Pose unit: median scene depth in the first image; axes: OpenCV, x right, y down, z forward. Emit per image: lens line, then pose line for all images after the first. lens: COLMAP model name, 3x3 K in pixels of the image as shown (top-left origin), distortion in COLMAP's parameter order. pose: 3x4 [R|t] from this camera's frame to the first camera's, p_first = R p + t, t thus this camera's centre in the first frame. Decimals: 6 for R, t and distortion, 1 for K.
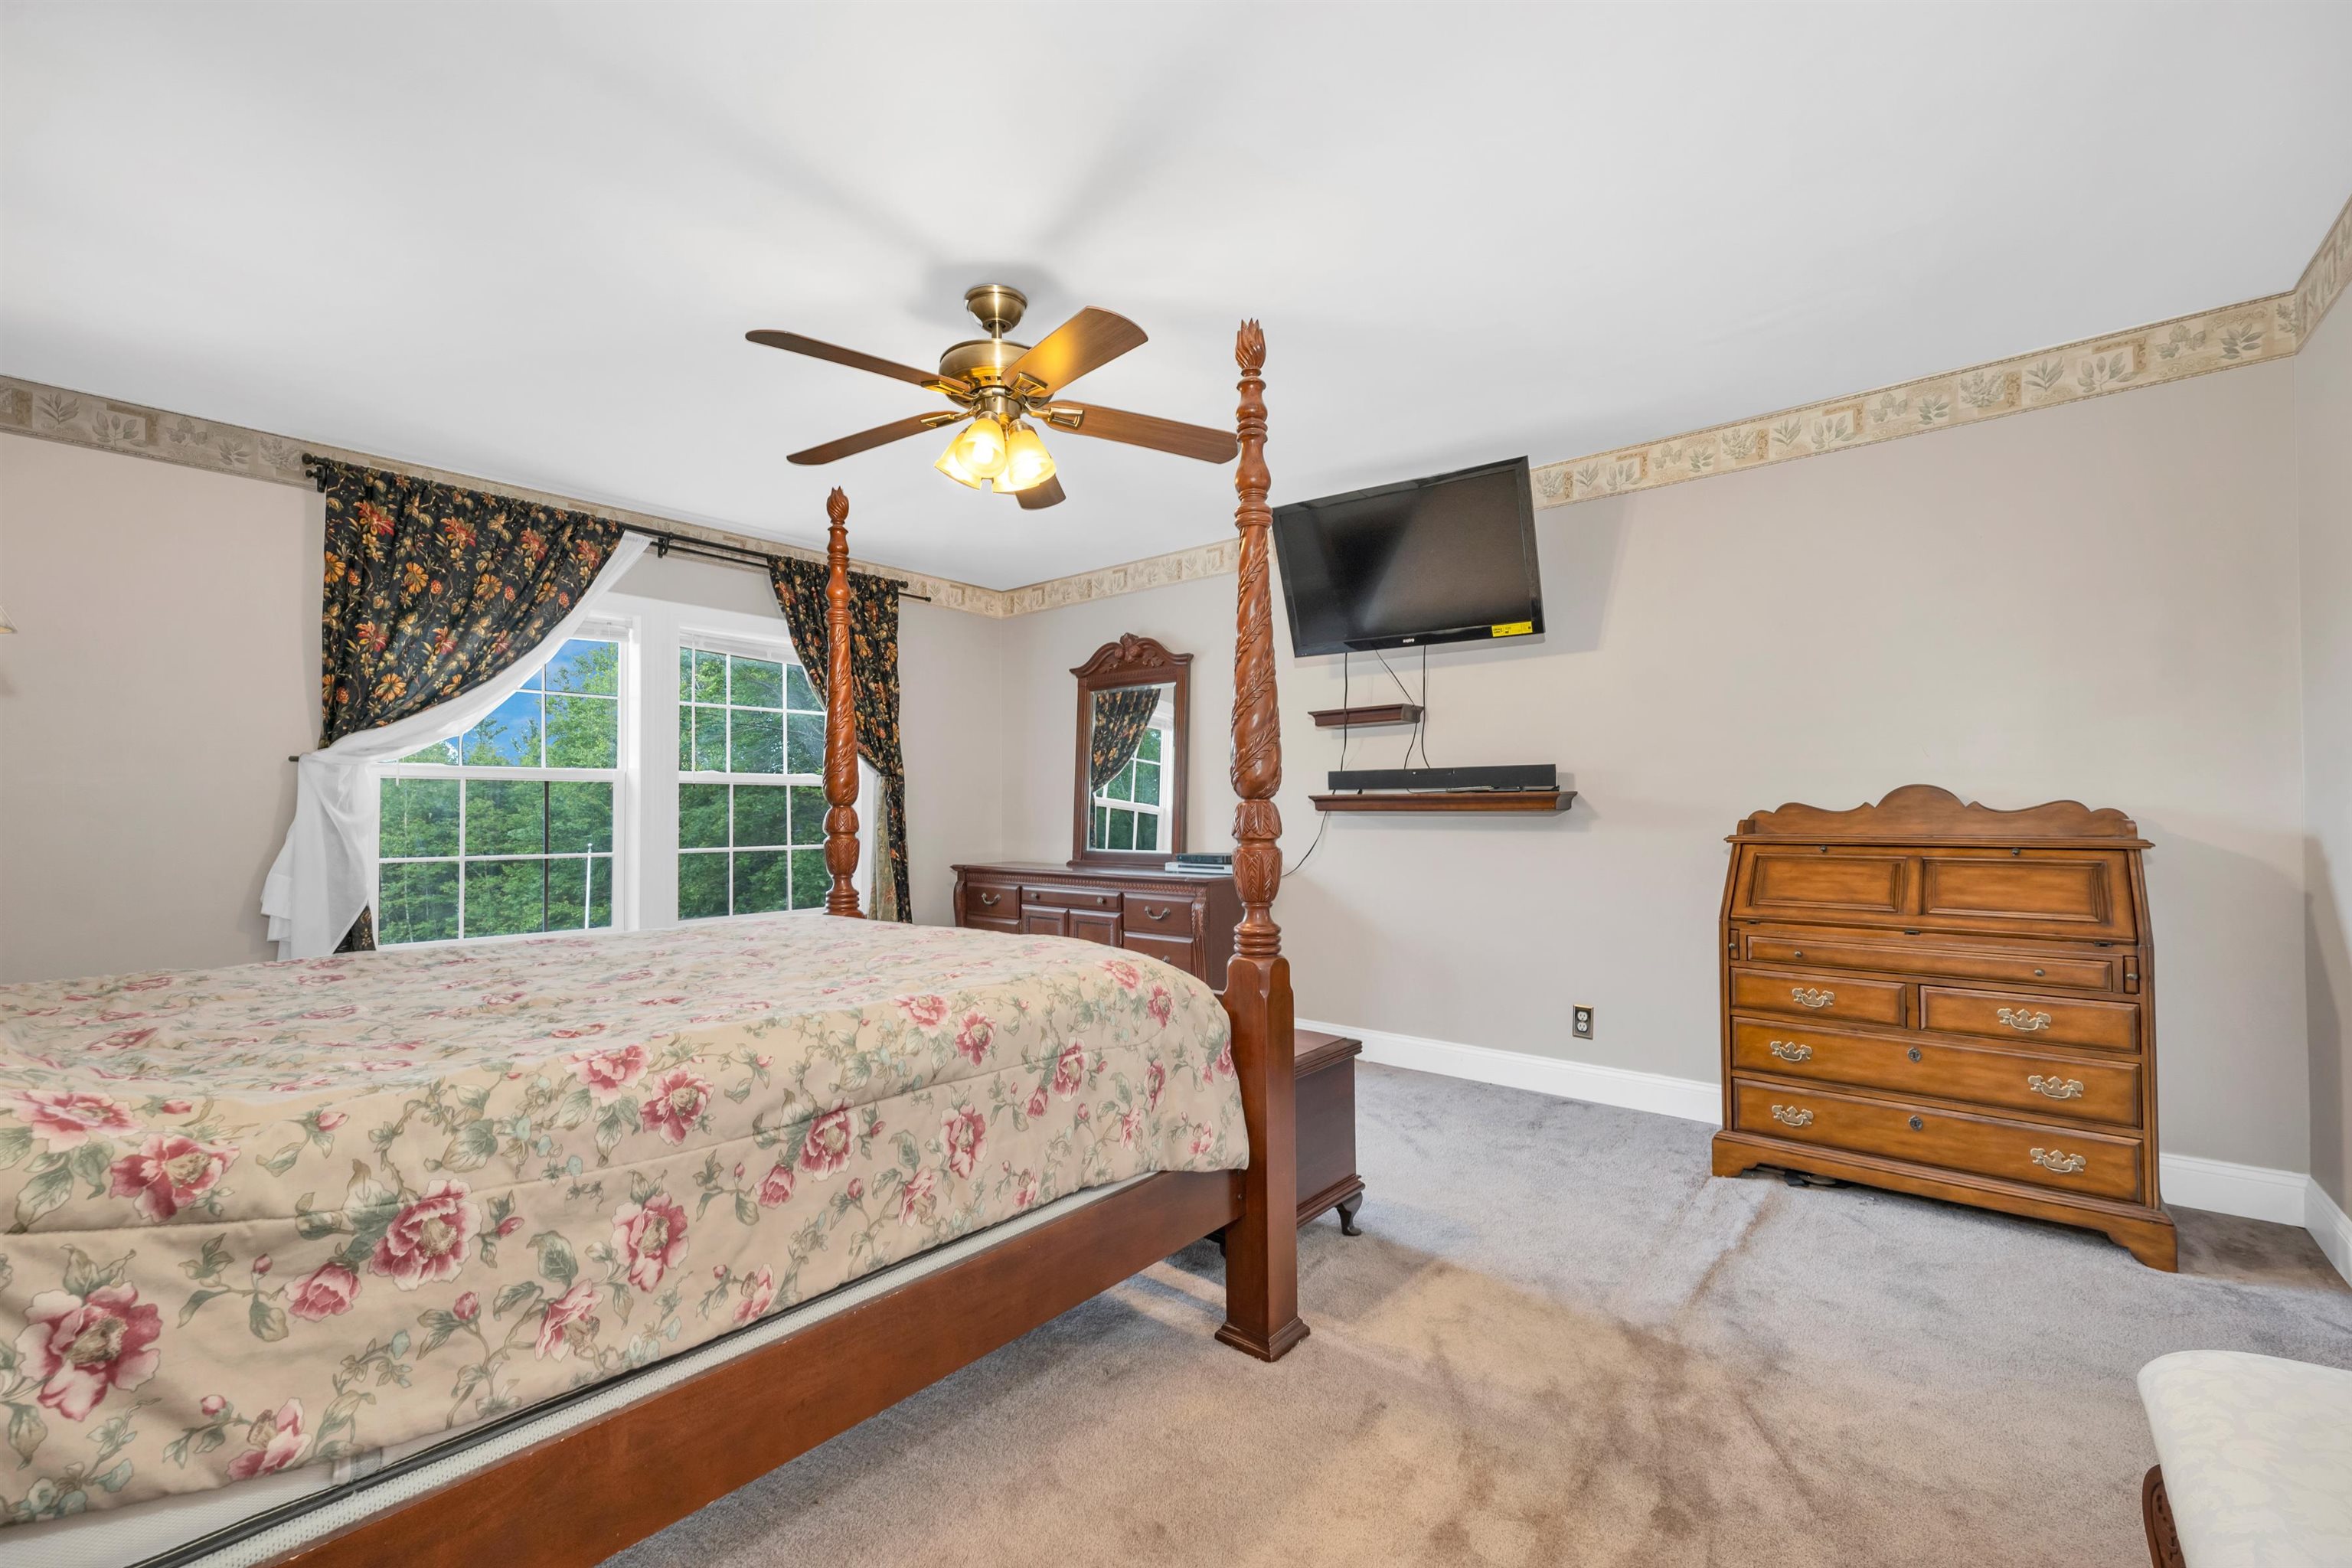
lens RADIAL K [[978.2, 0, 1176.0], [0, 978.2, 784.0], [0, 0, 1]] dist [0.002072, 0.000166]
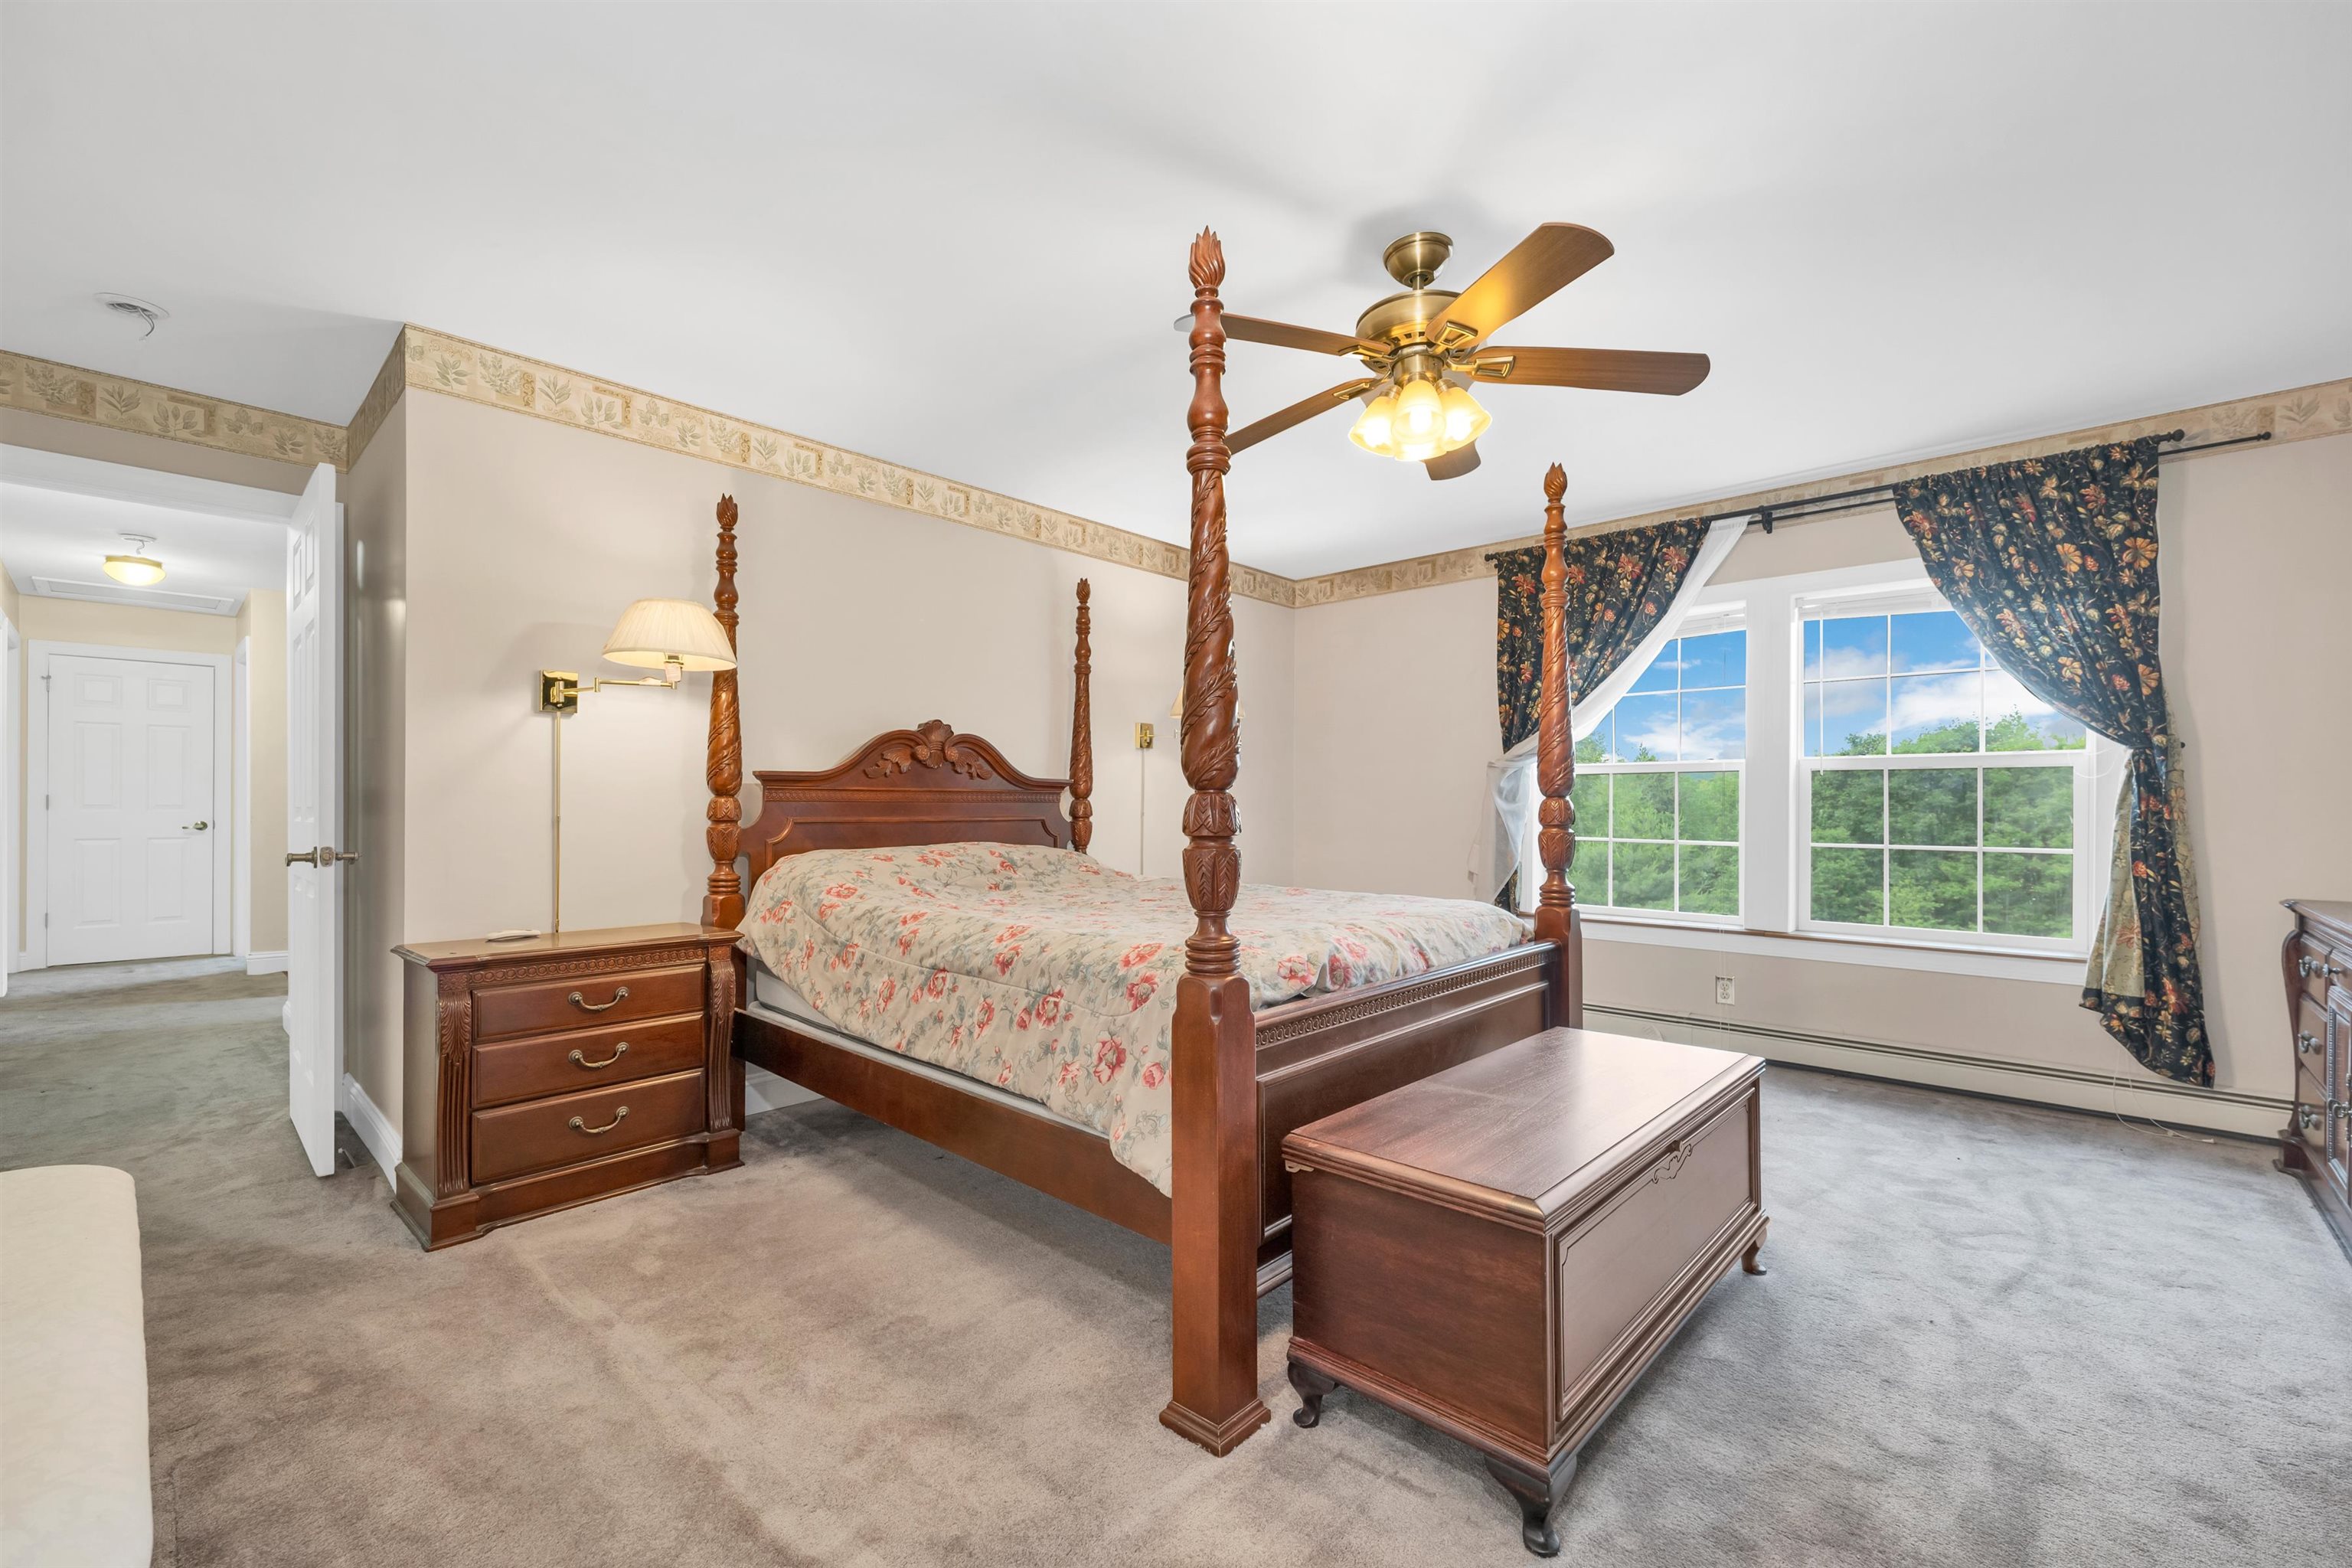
lens RADIAL K [[969.4, 0, 1176.0], [0, 969.4, 784.0], [0, 0, 1]] dist [-0.002145, -0.000271]
pose [[-0.059155, -0.016260, -0.998116, 0.554600], [0.025883, 0.999506, -0.017816, 0.015276], [0.997913, -0.026889, -0.058705, 0.610307]]
